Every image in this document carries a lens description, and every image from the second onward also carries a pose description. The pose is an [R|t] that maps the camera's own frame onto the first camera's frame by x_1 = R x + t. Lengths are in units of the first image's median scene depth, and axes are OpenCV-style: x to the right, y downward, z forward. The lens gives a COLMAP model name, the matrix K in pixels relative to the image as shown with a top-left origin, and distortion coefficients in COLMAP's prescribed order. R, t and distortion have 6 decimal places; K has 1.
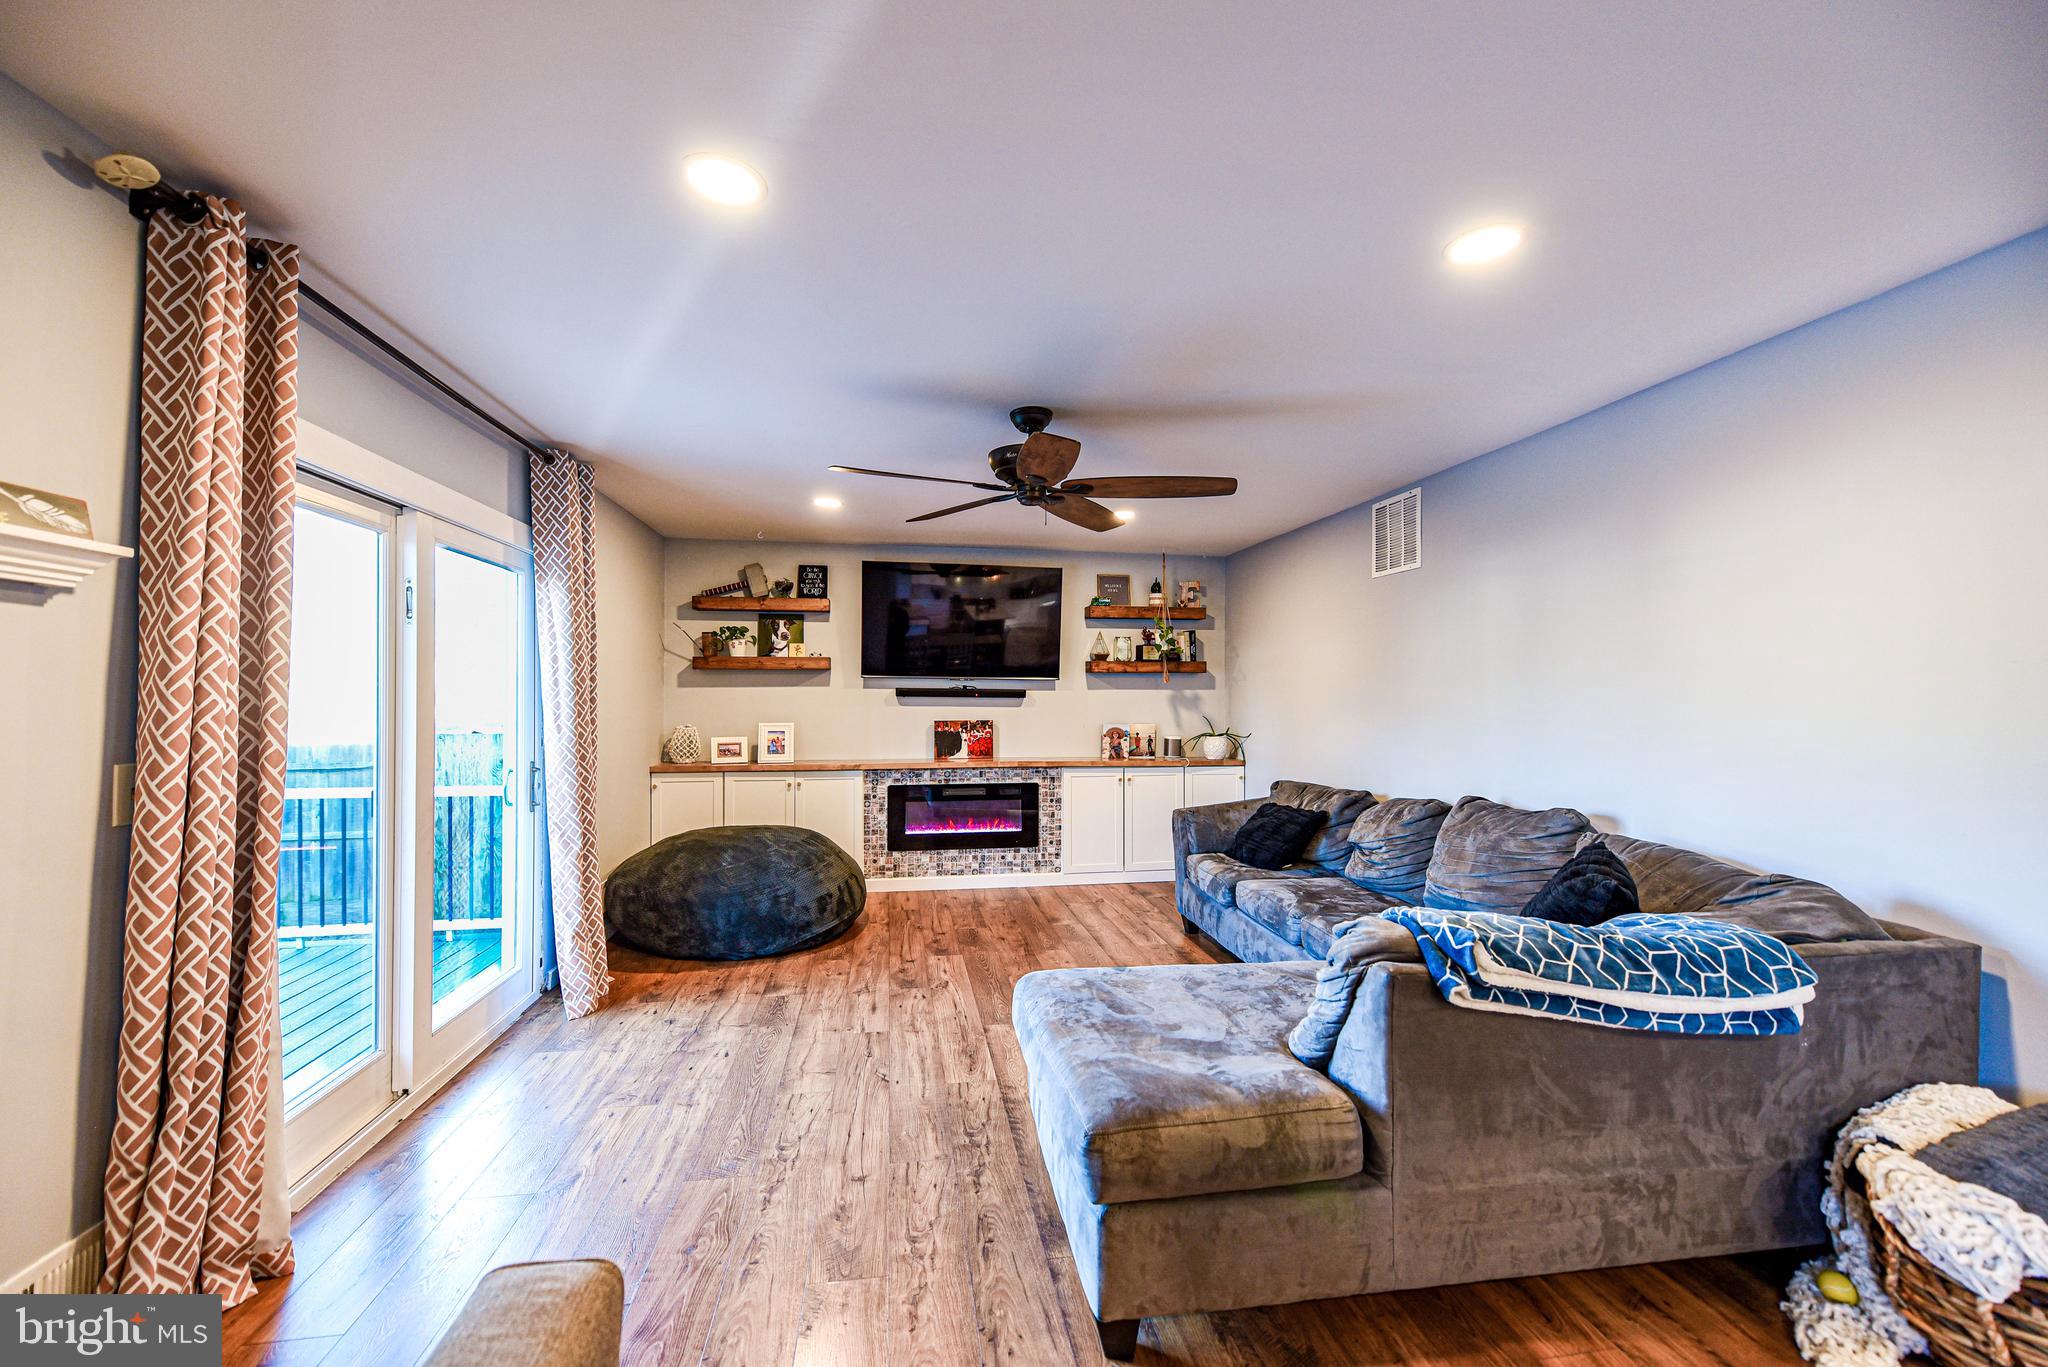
lens RADIAL K [[804.9, 0, 1014.8], [0, 804.9, 693.5], [0, 0, 1]] dist [0.001771, 0.000036]
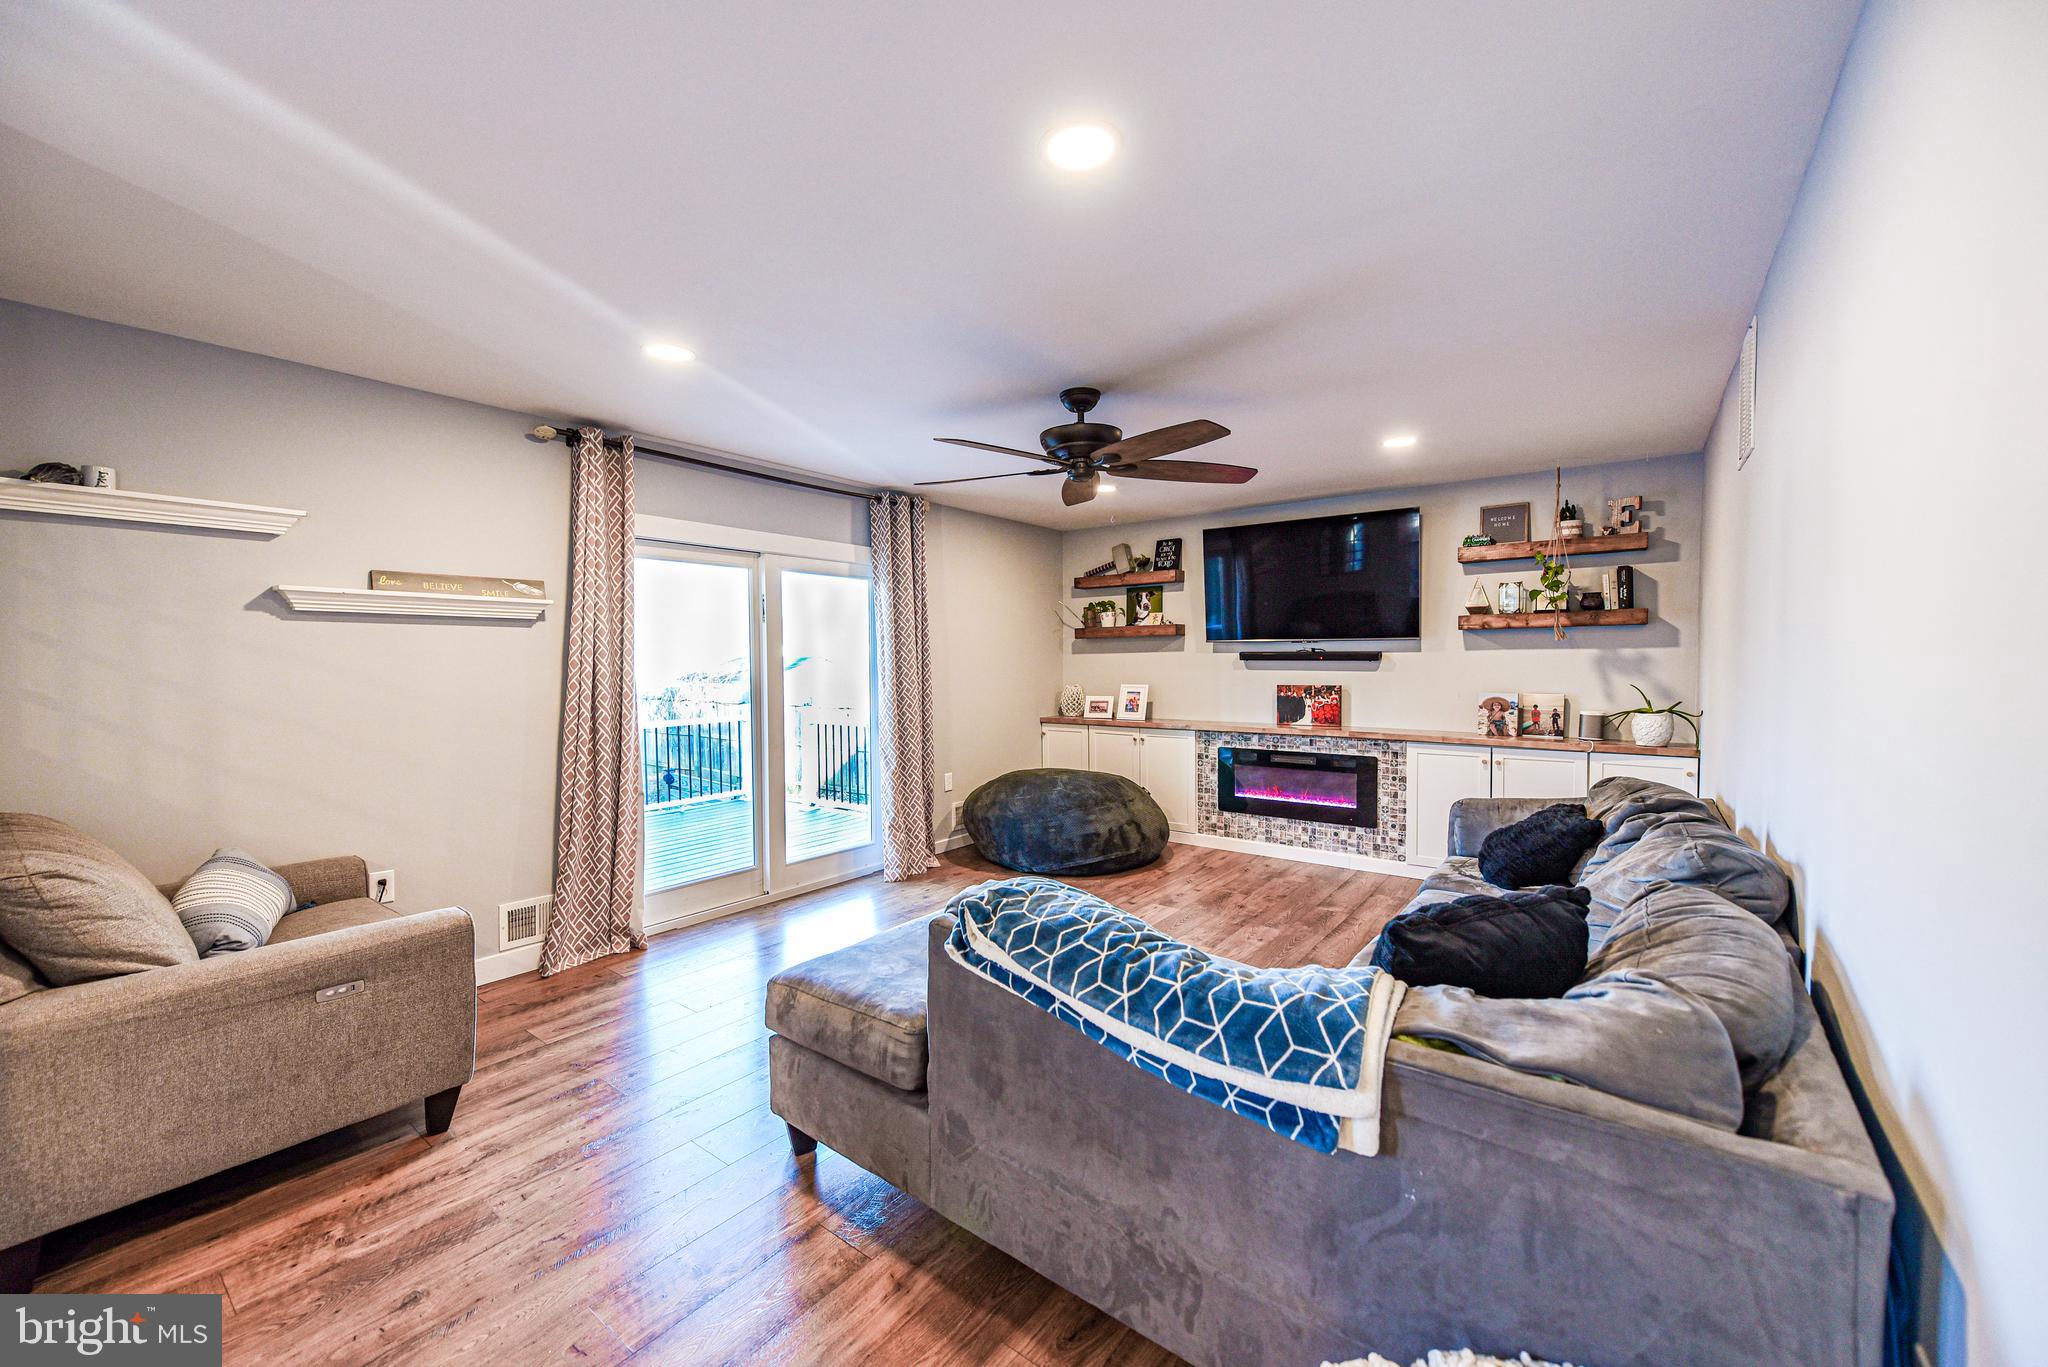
lens RADIAL K [[798.6, 0, 1014.9], [0, 798.6, 692.2], [0, 0, 1]] dist [0.001335, 0.000069]
pose [[0.678652, 0.022582, -0.734113, 0.403747], [0.009675, 0.999166, 0.039679, 0.001158], [0.734397, -0.034030, 0.677867, 0.115352]]
